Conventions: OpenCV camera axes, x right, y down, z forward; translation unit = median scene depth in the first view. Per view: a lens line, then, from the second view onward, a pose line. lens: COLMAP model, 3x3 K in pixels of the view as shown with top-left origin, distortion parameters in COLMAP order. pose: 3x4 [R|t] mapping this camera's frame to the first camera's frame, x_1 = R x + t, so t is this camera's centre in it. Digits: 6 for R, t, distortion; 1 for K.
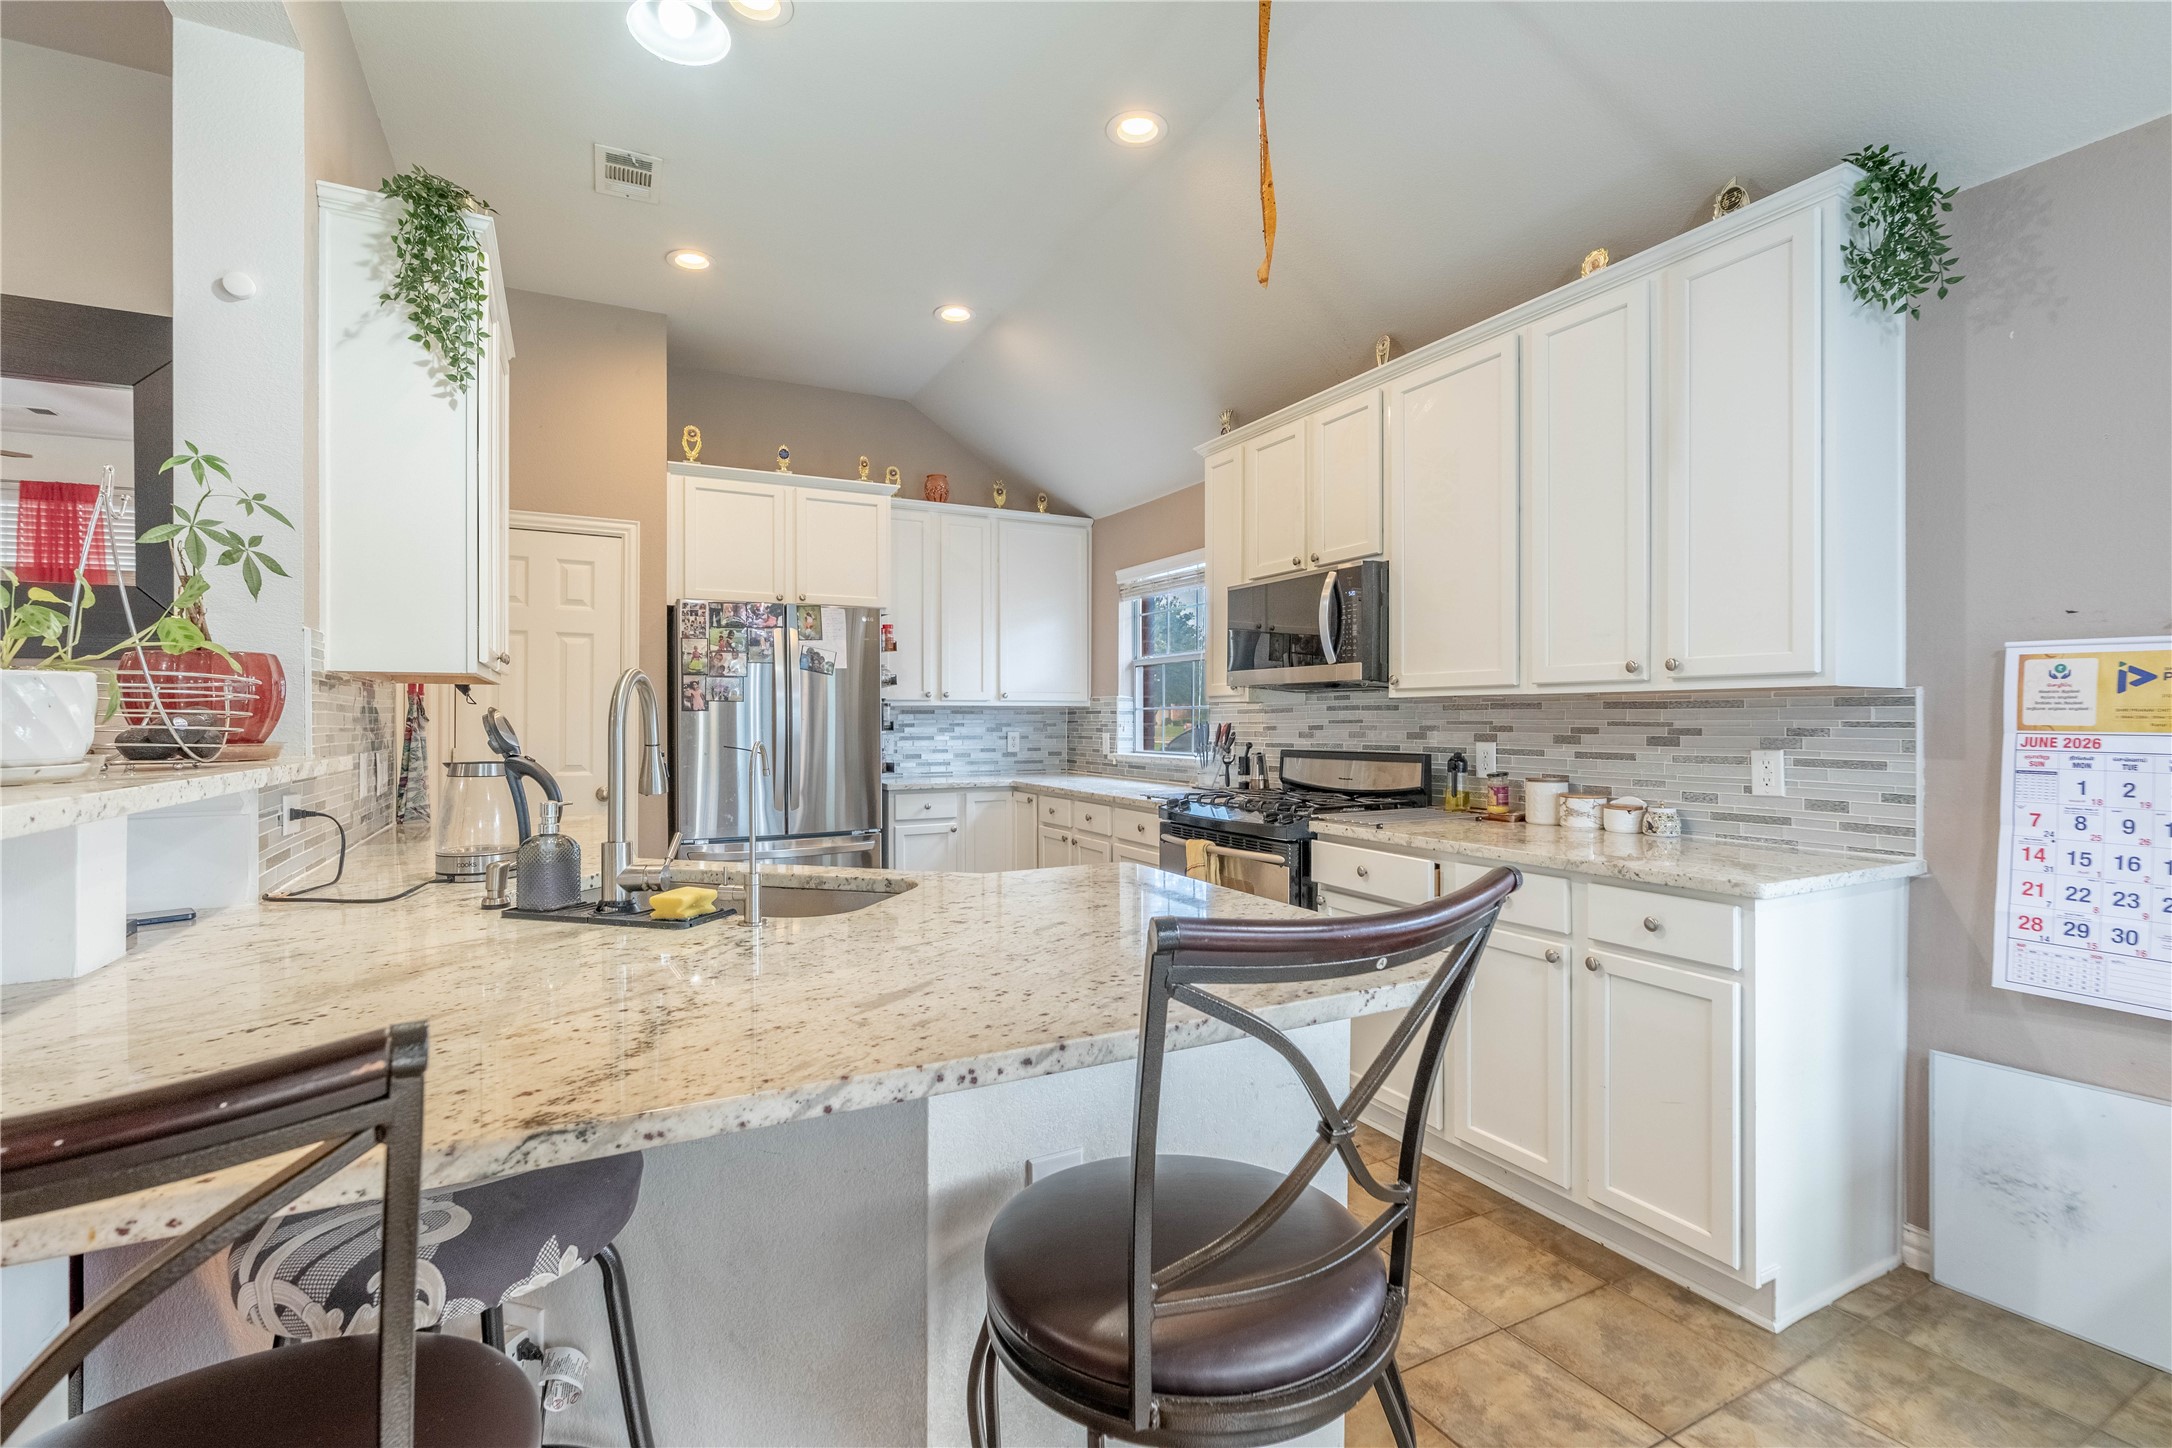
lens RADIAL K [[958.6, 0, 1095.2], [0, 958.6, 719.4], [0, 0, 1]] dist [-0.003370, 0.000985]
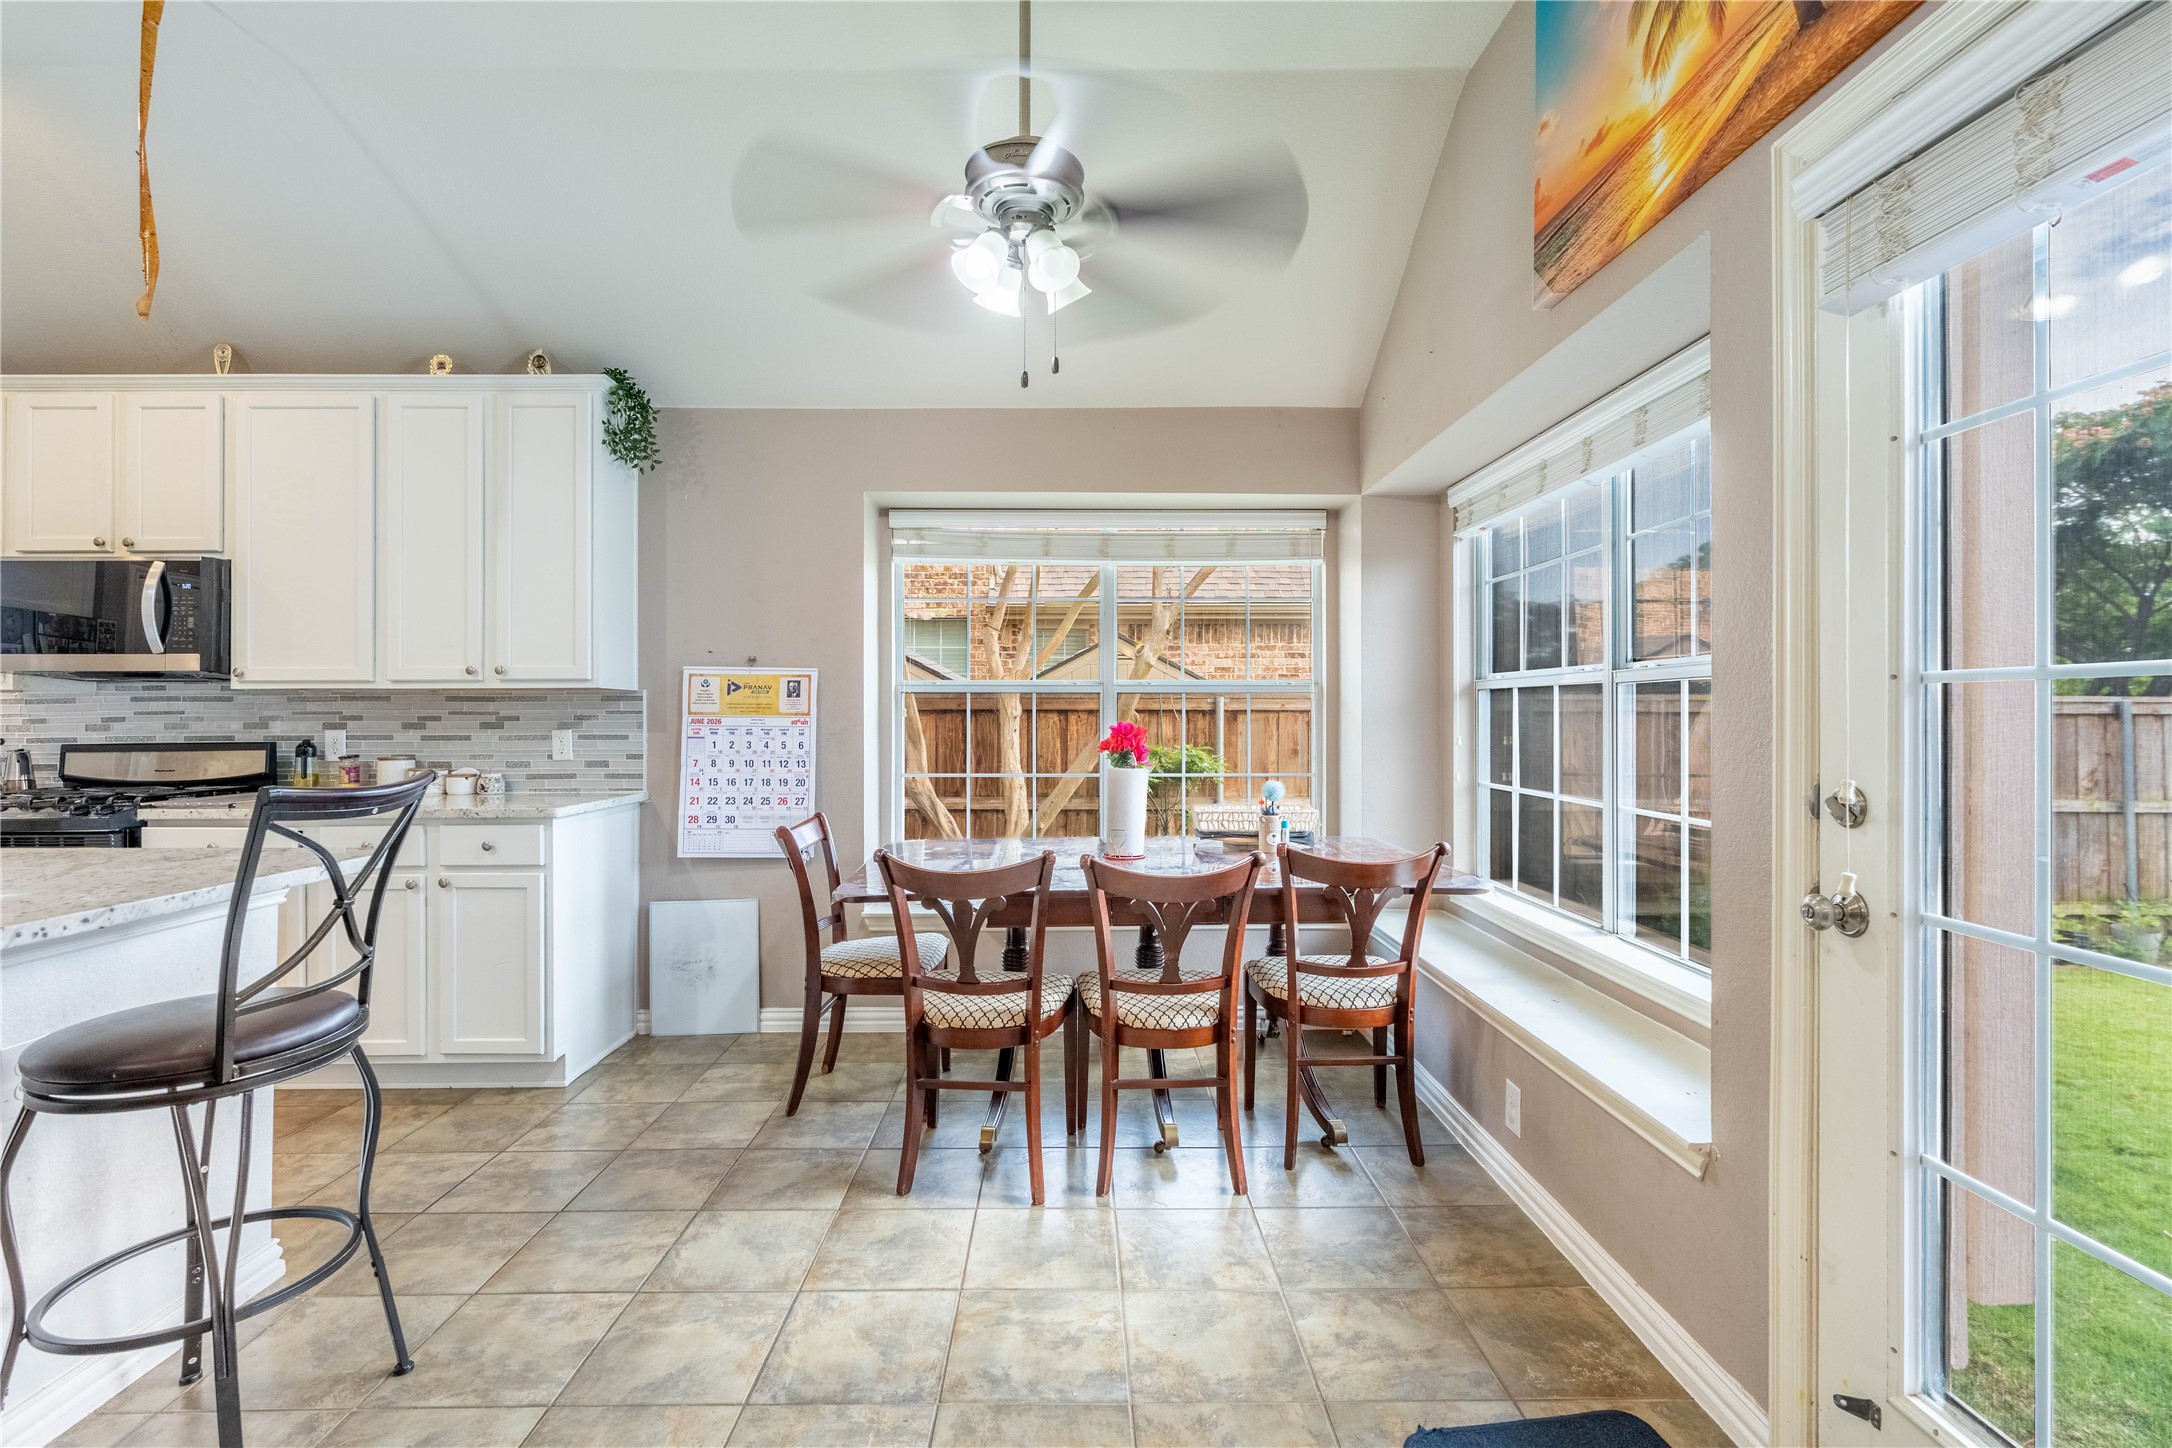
lens RADIAL K [[974.1, 0, 1080.7], [0, 974.1, 715.7], [0, 0, 1]] dist [-0.004101, 0.000882]
pose [[0.461292, 0.002941, 0.887243, -0.273652], [0.003346, 0.999982, -0.005054, 0.019951], [-0.887242, 0.005300, 0.461274, -0.421172]]
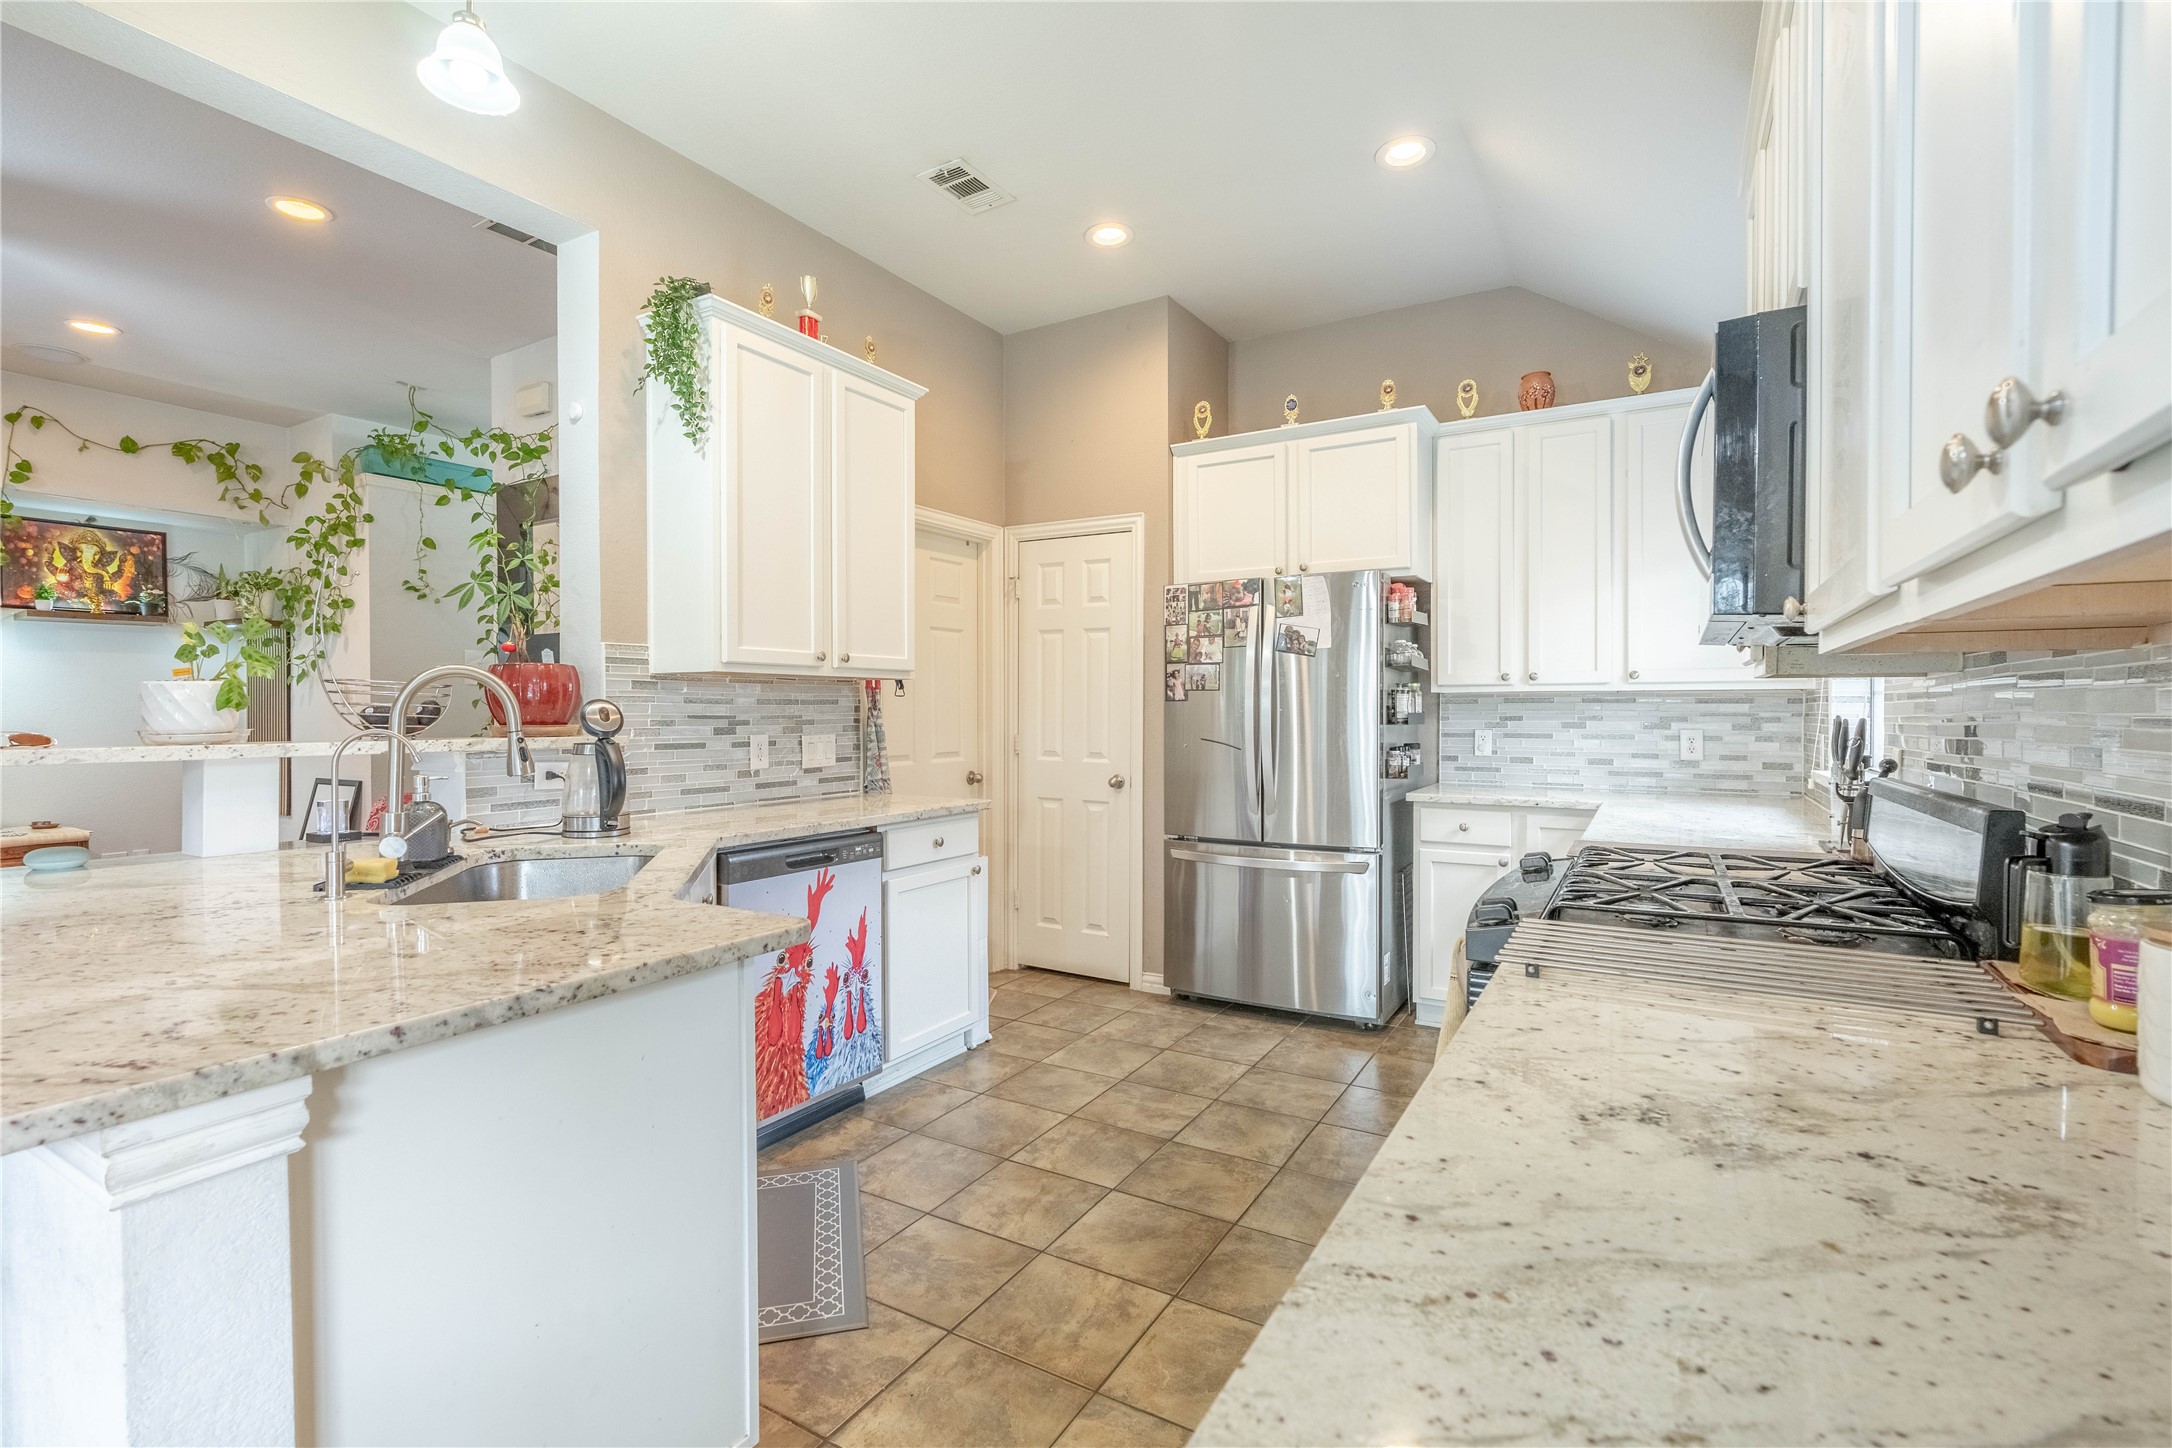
lens RADIAL K [[974.1, 0, 1080.7], [0, 974.1, 715.7], [0, 0, 1]] dist [-0.004101, 0.000882]
pose [[0.517494, 0.010899, -0.855617, 0.617650], [0.000082, 0.999918, 0.012786, -0.011248], [0.855687, -0.006687, 0.517451, 0.696675]]
